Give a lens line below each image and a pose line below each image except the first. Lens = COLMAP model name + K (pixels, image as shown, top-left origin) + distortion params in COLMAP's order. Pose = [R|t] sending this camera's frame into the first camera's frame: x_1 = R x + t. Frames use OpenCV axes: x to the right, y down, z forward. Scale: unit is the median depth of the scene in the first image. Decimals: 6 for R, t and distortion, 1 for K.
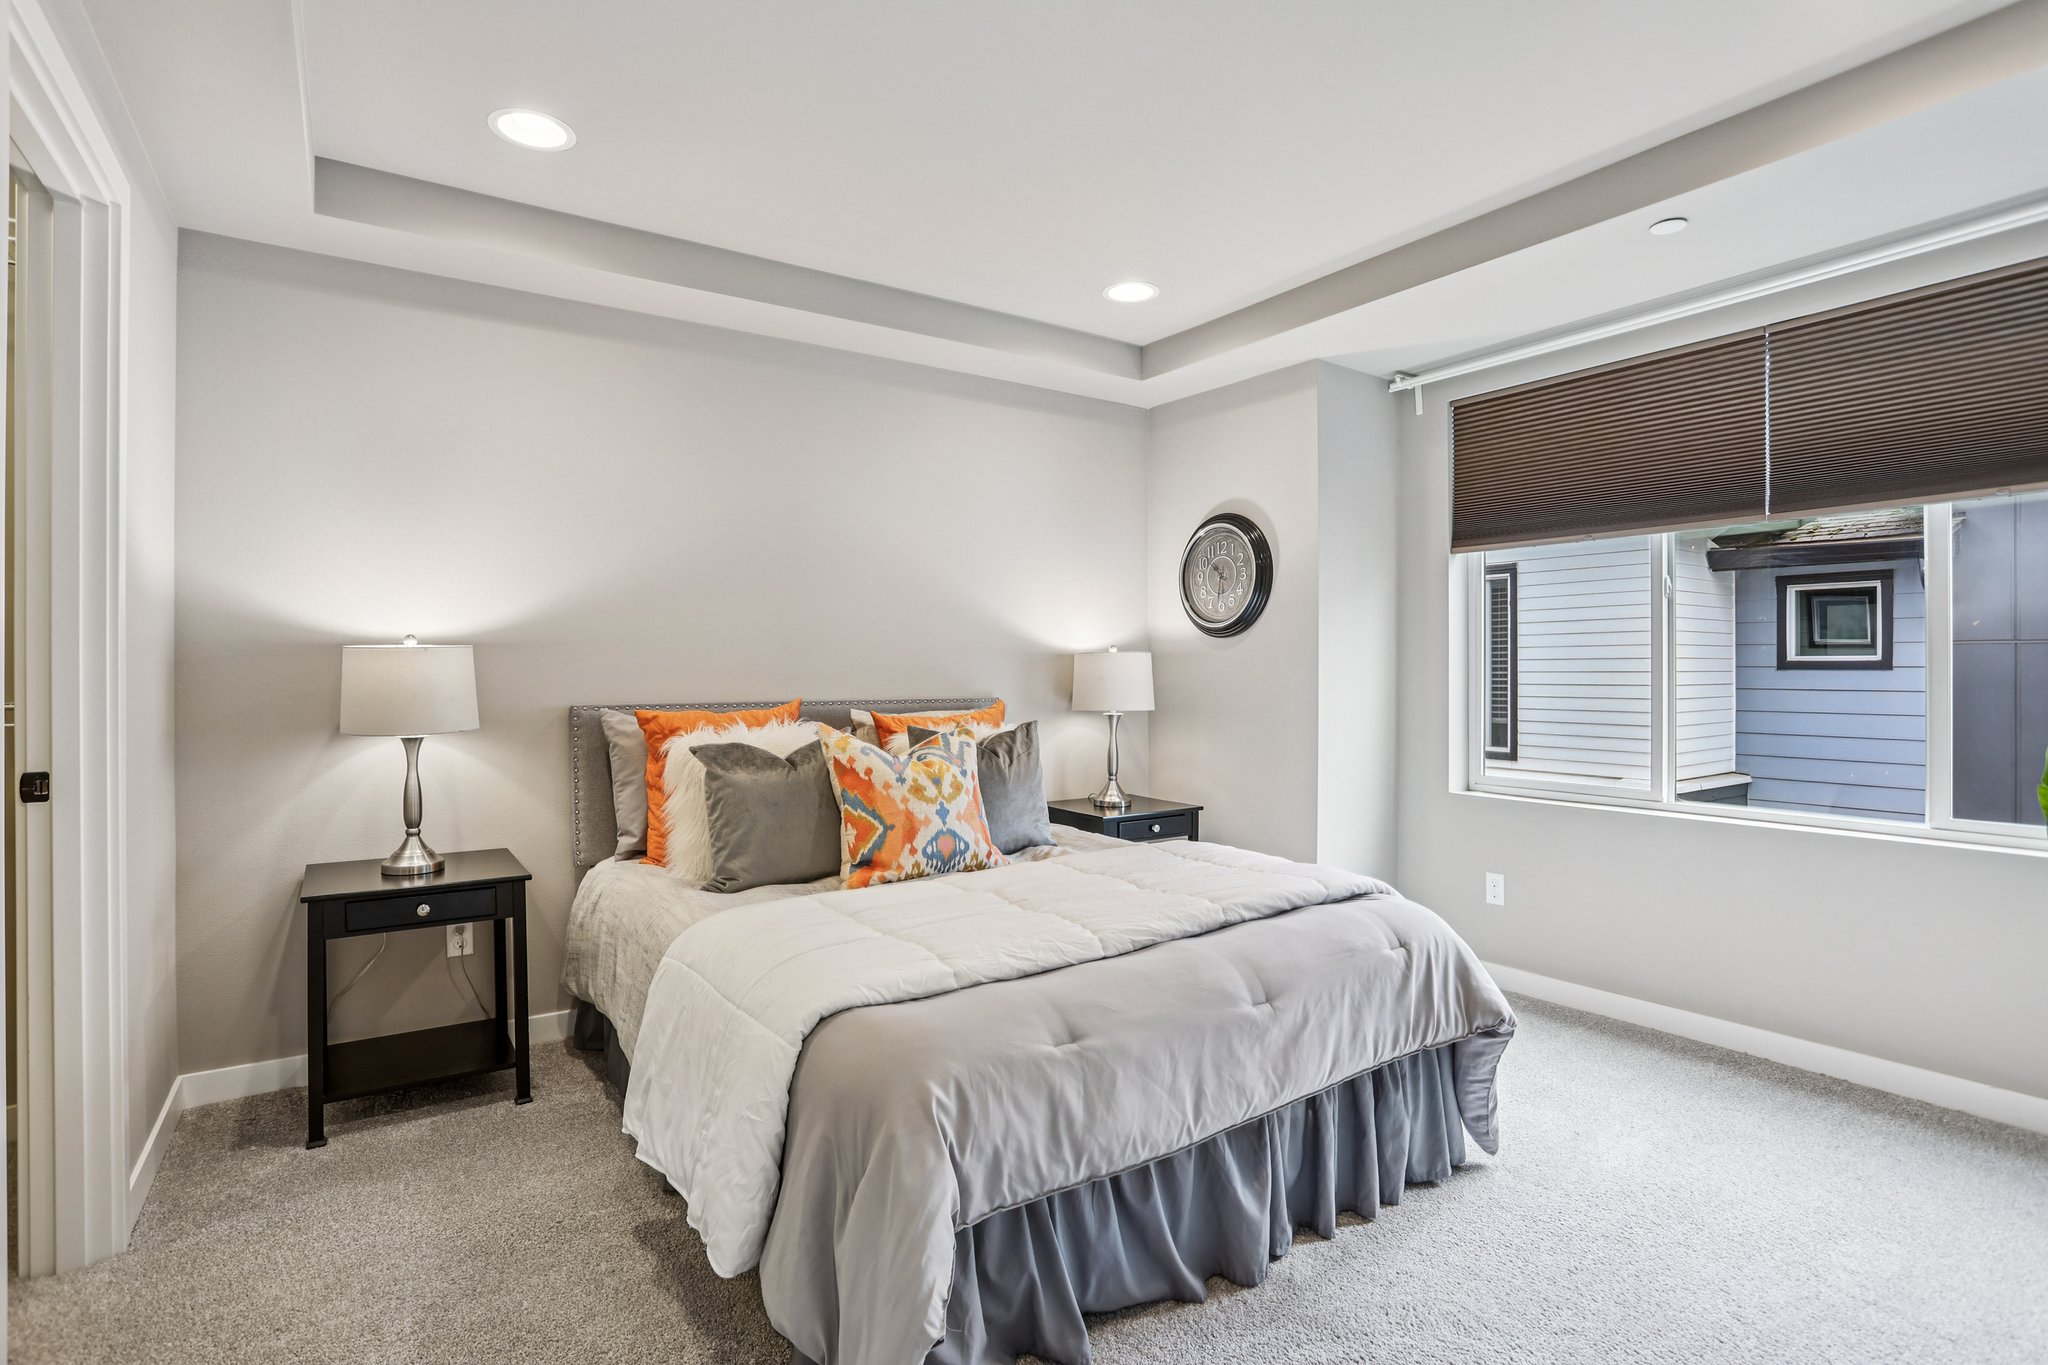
lens RADIAL K [[1004.7, 0, 1025.9], [0, 1004.7, 674.8], [0, 0, 1]] dist [-0.049076, 0.015737]
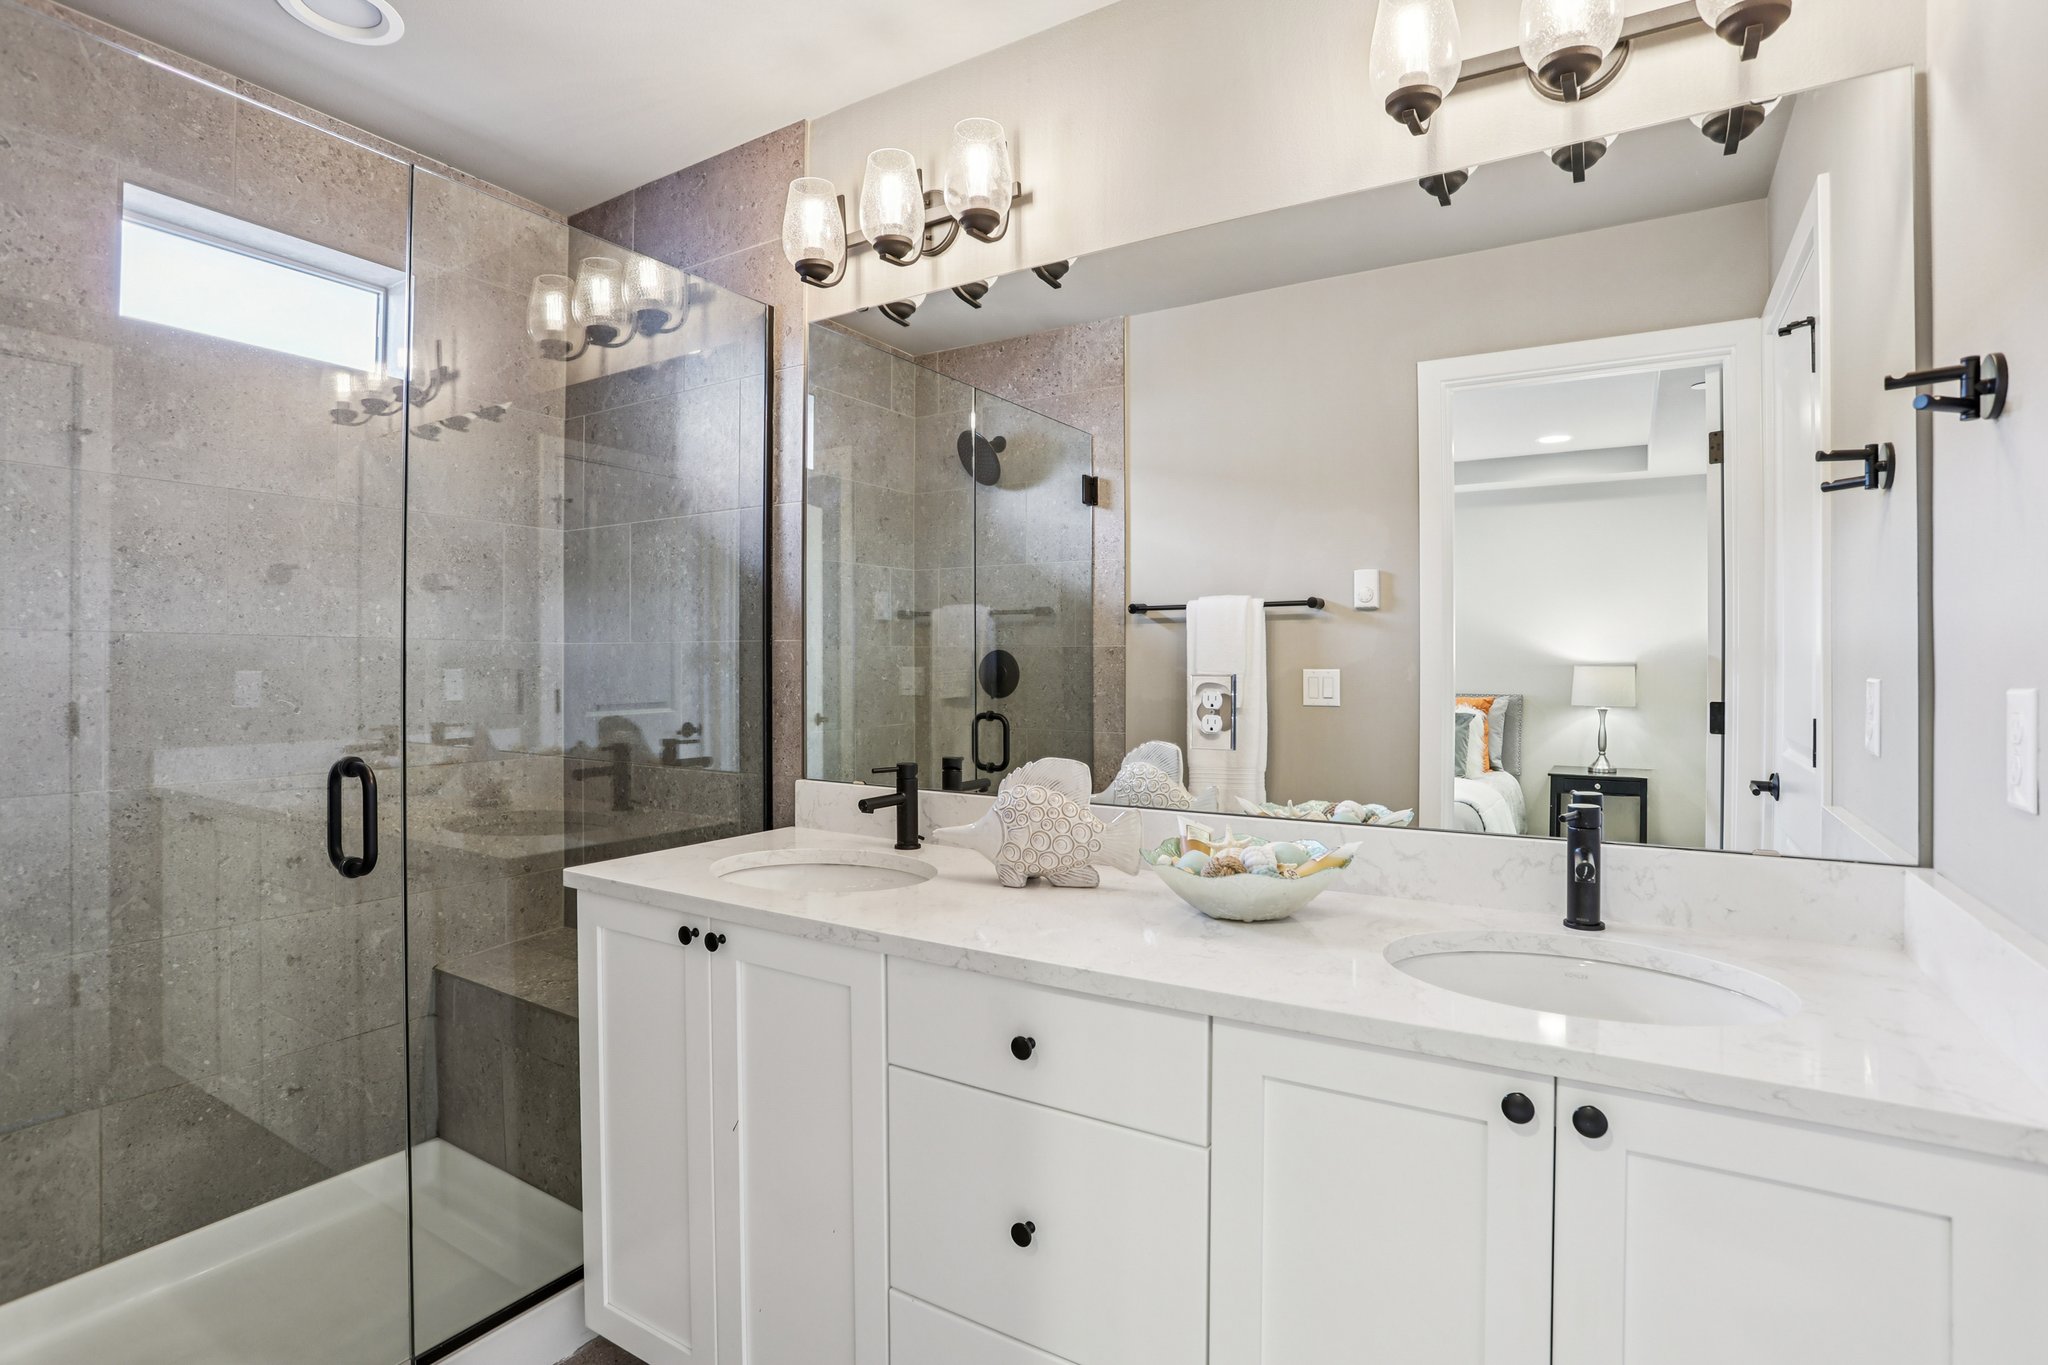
lens RADIAL K [[1004.7, 0, 1021.8], [0, 1004.7, 680.5], [0, 0, 1]] dist [-0.049076, 0.015737]
pose [[0.431057, 0.003855, -0.902316, 0.806173], [-0.007175, 0.999974, 0.000844, 0.004690], [0.902296, 0.006111, 0.431074, -1.111998]]
